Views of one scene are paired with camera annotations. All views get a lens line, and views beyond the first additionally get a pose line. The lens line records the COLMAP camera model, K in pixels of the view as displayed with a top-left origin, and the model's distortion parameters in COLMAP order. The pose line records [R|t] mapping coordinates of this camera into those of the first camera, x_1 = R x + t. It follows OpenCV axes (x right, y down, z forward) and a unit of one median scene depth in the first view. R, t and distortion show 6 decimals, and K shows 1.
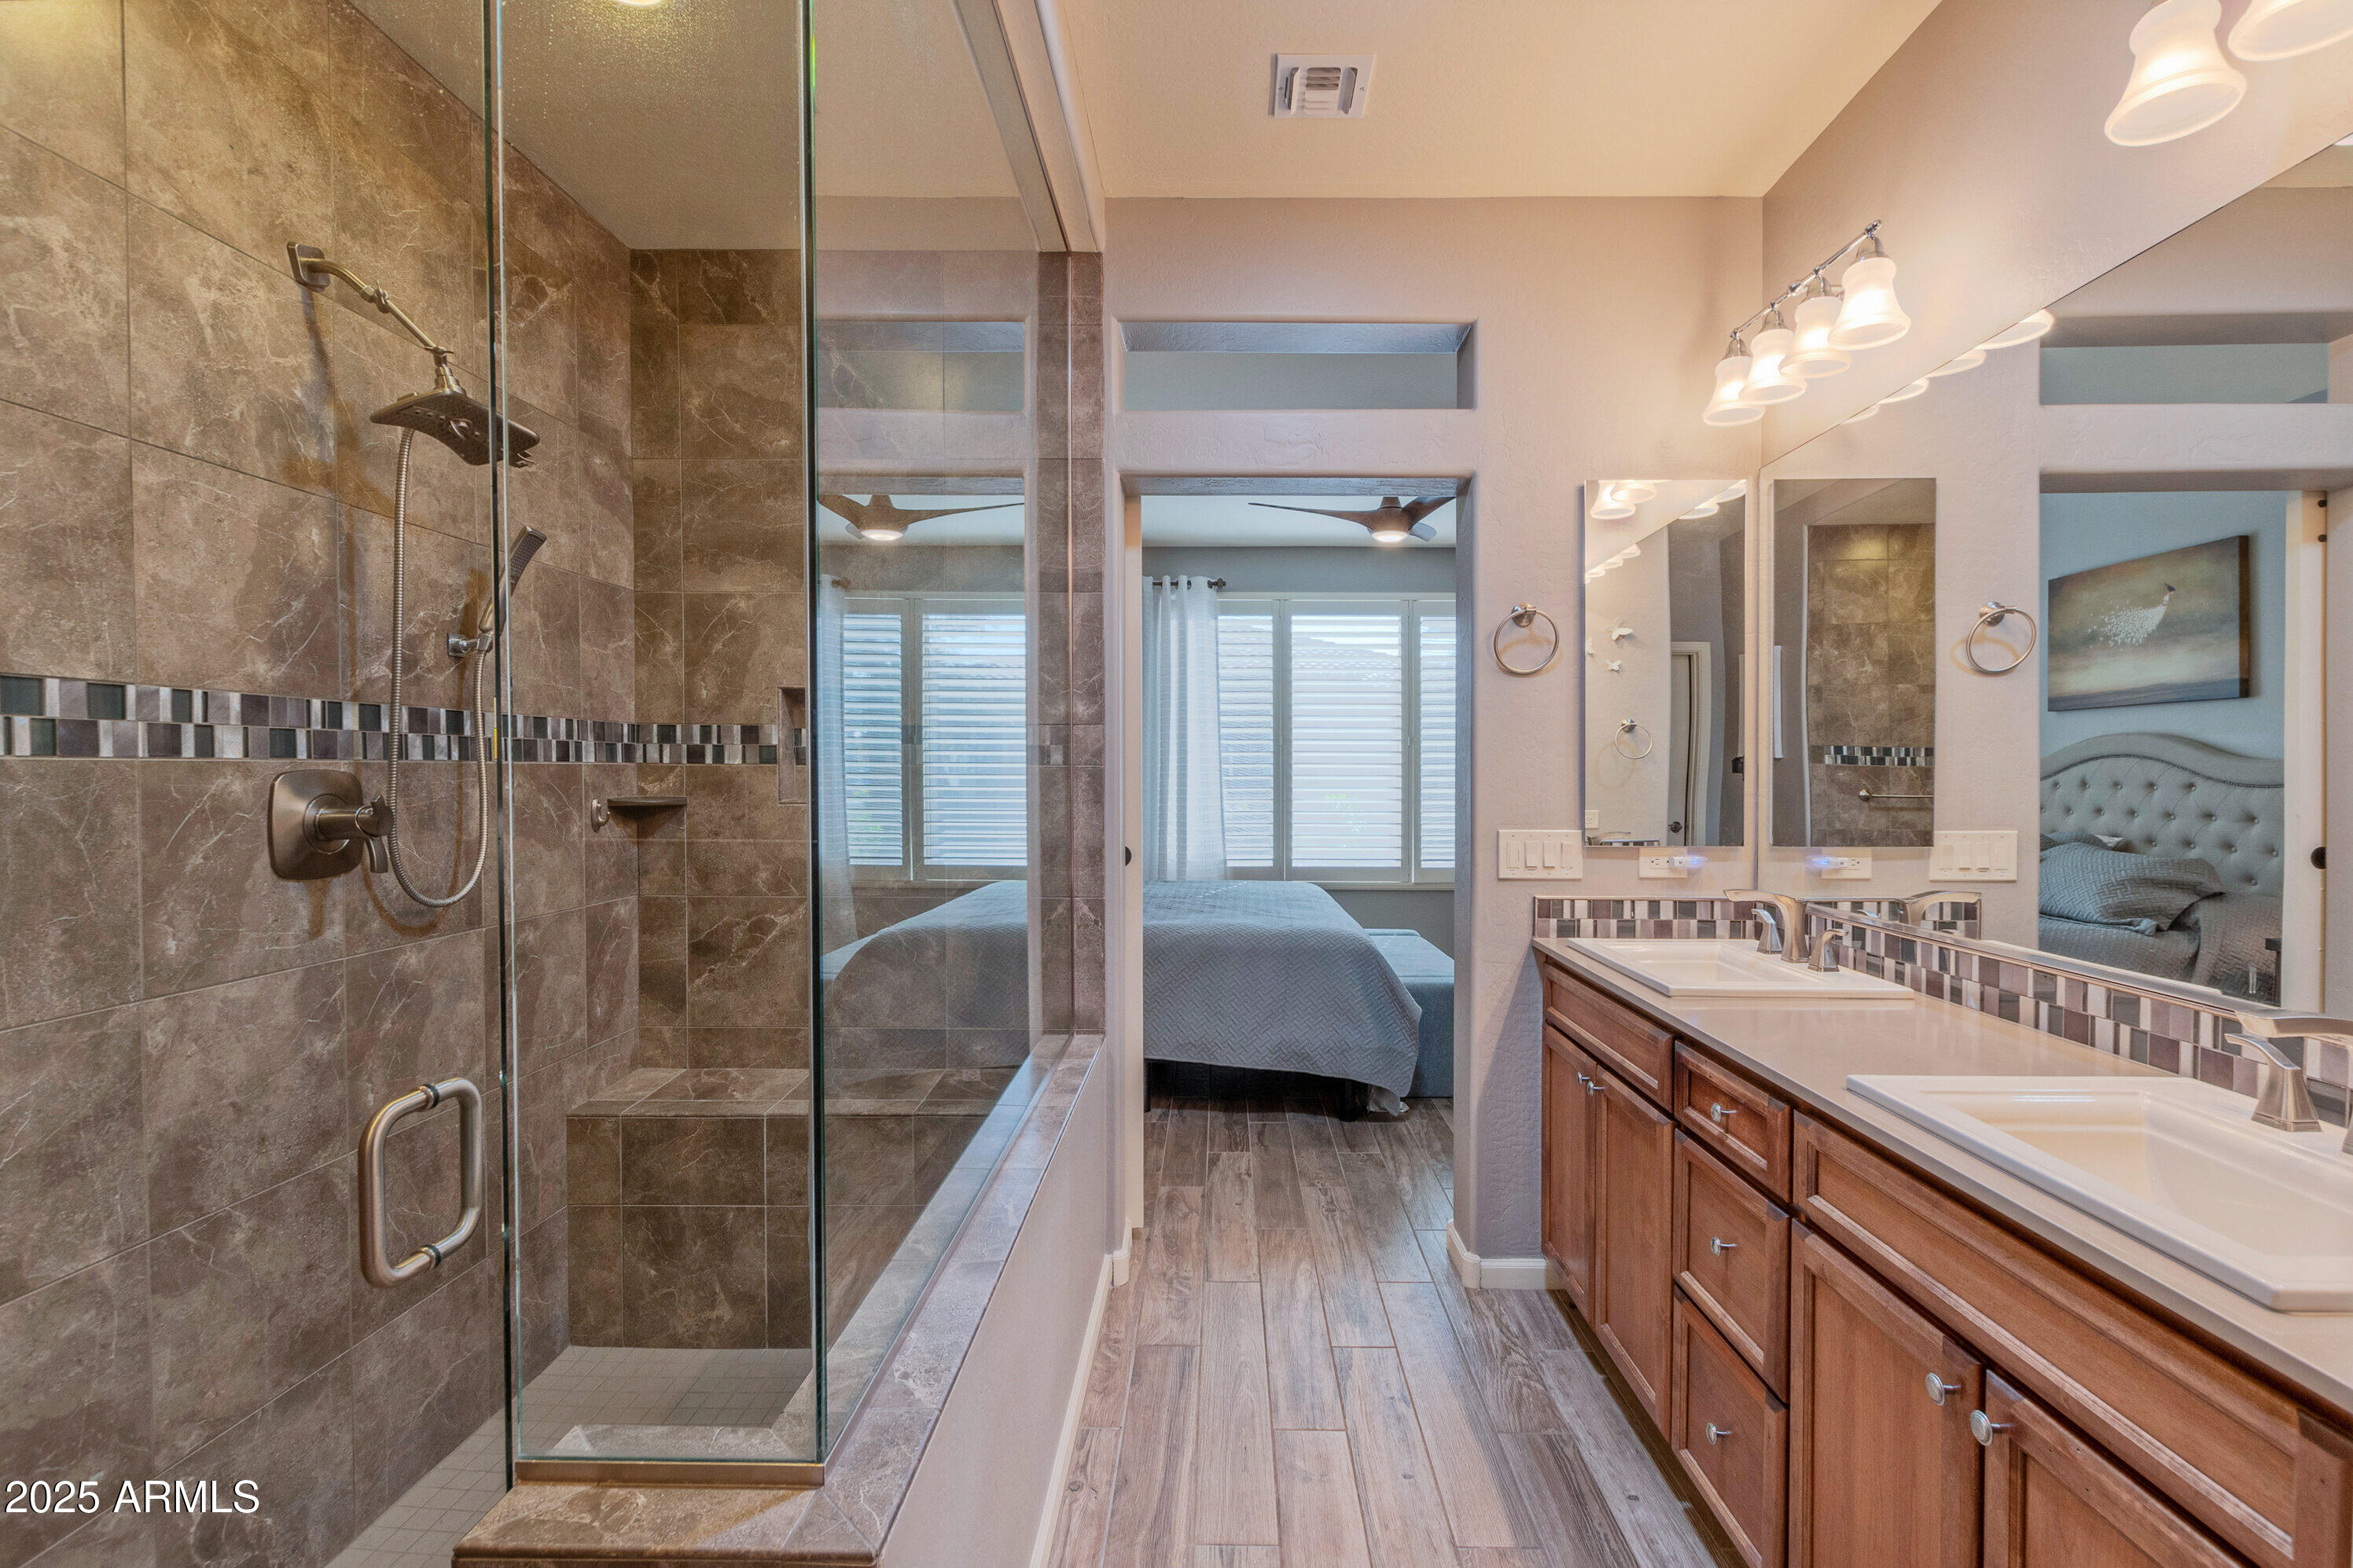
lens RADIAL K [[1025.9, 0, 1184.5], [0, 1025.9, 789.8], [0, 0, 1]] dist [0.001703, 0.000082]
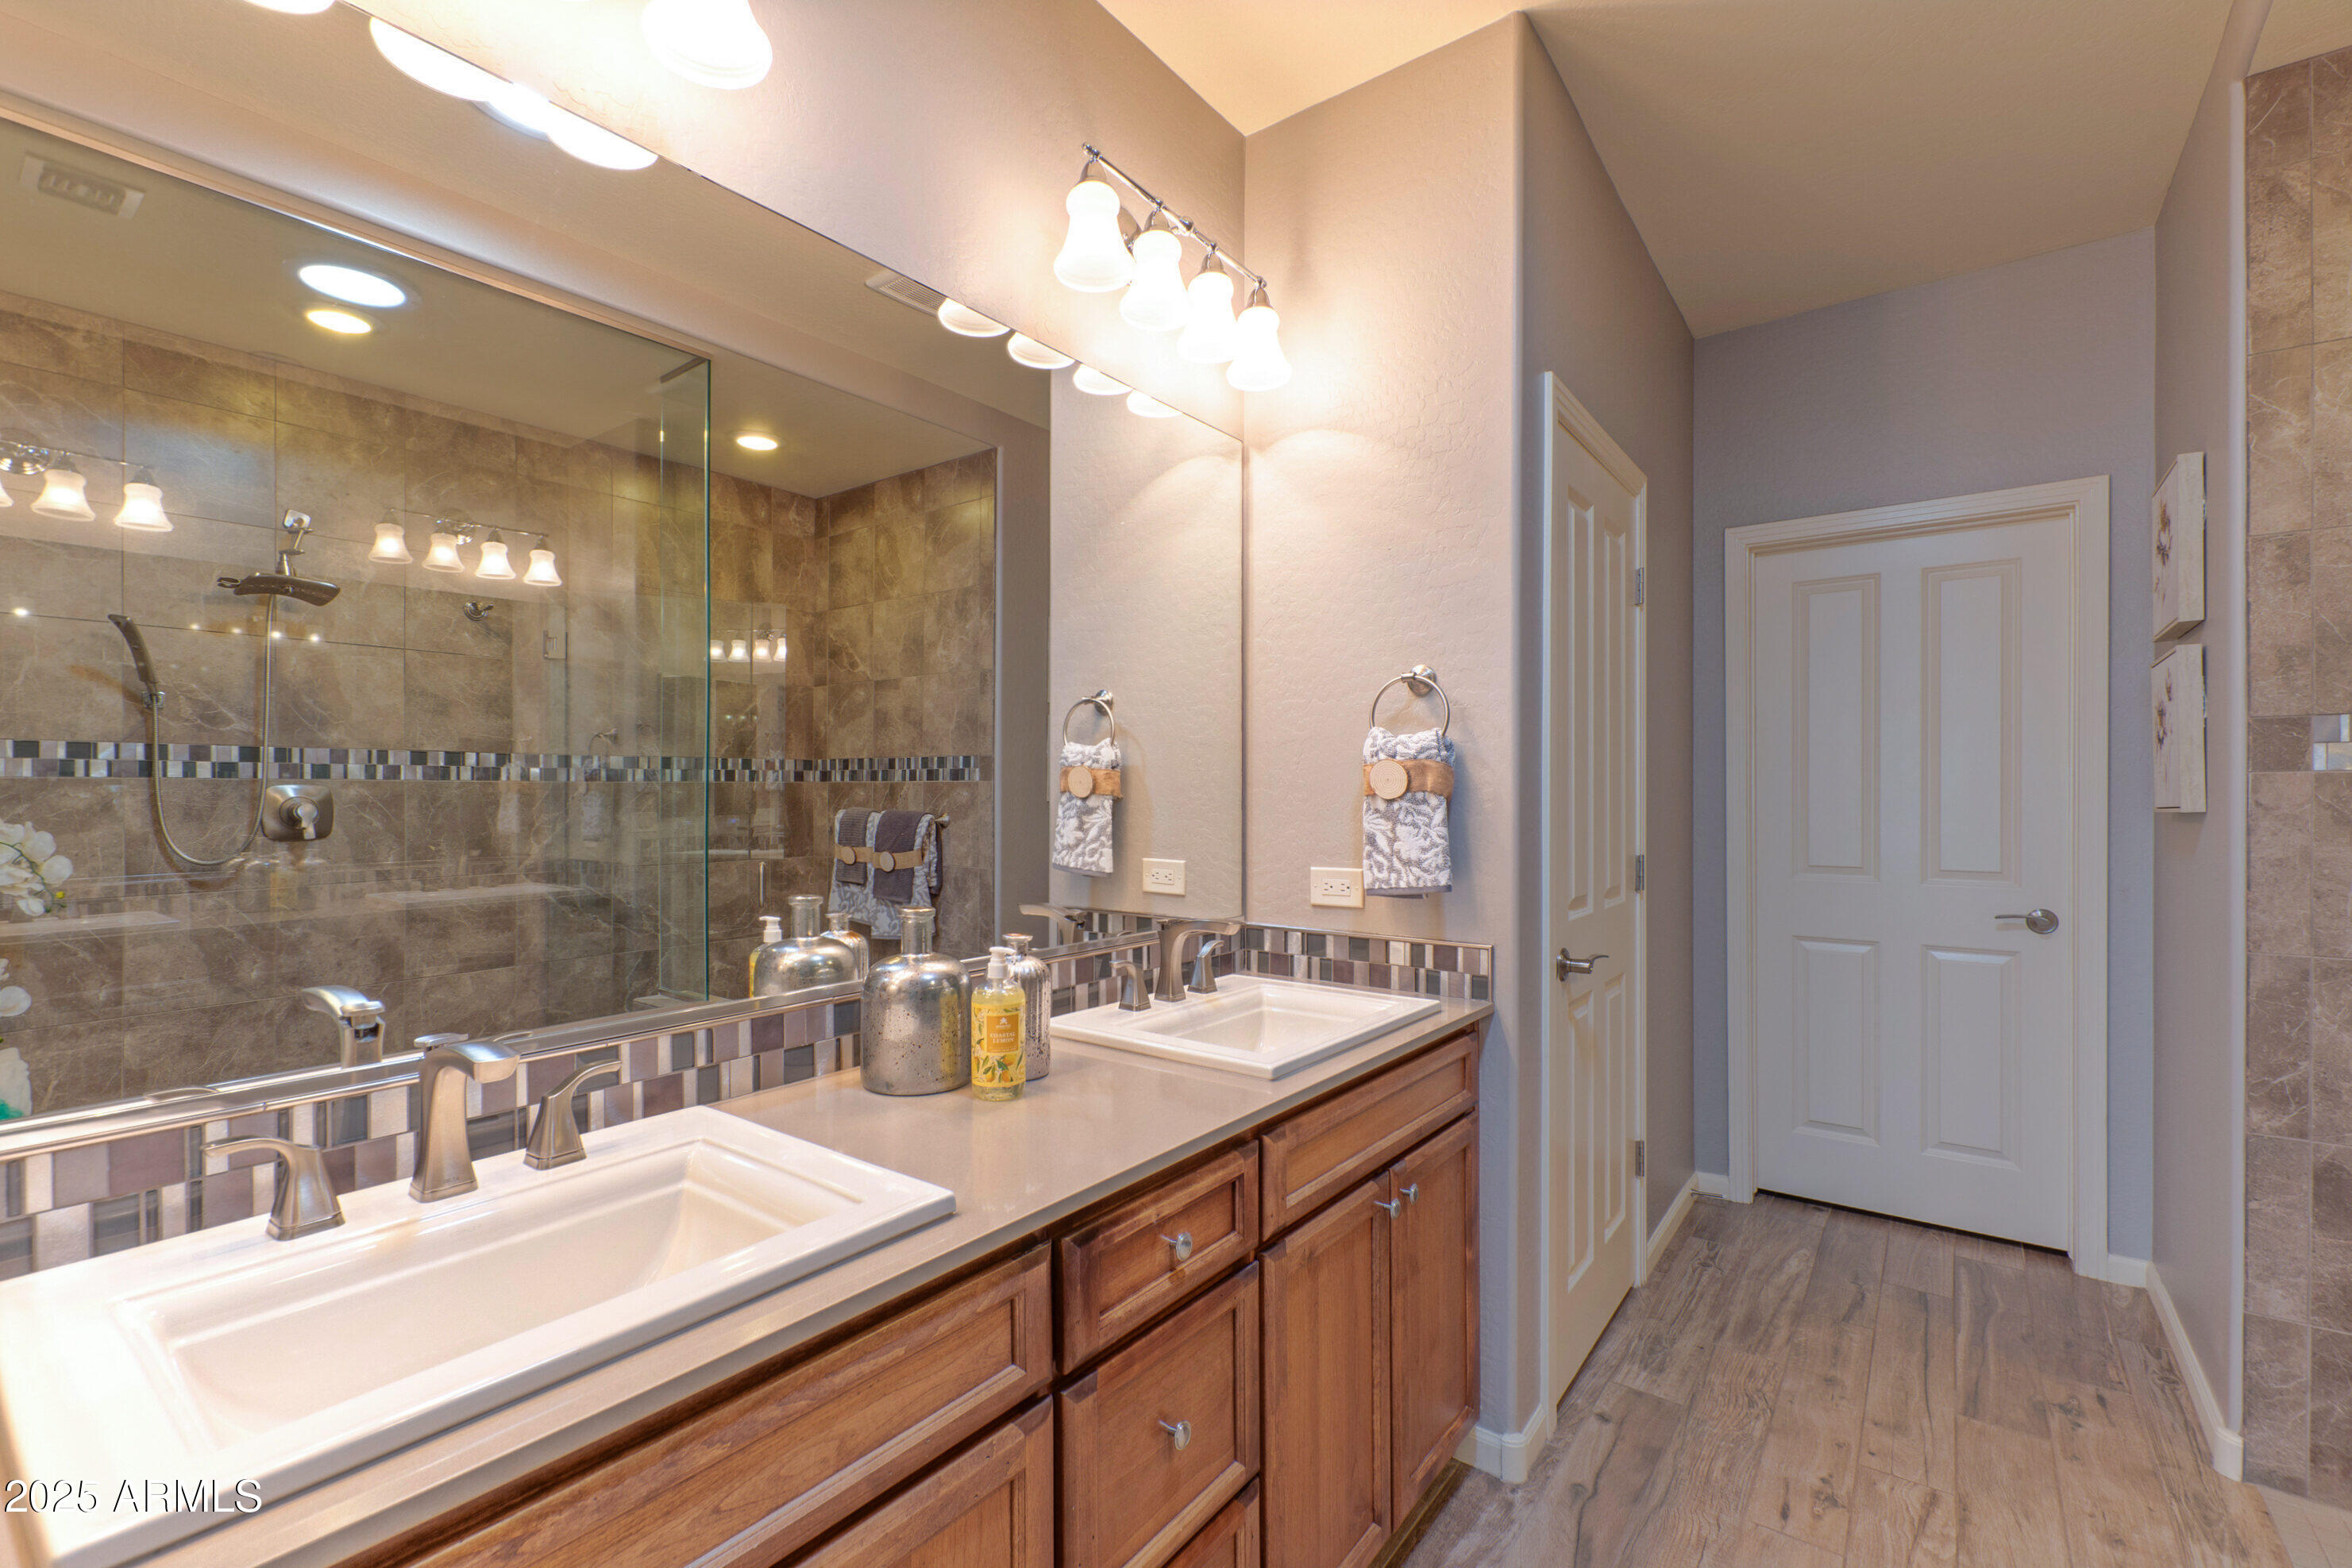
lens RADIAL K [[1025.5, 0, 1177.2], [0, 1025.5, 784.7], [0, 0, 1]] dist [0.001703, 0.000082]
pose [[-0.820025, -0.002295, 0.572323, 0.134127], [0.001304, 0.999982, 0.005877, 0.000396], [-0.572326, 0.005566, -0.820007, 1.400749]]
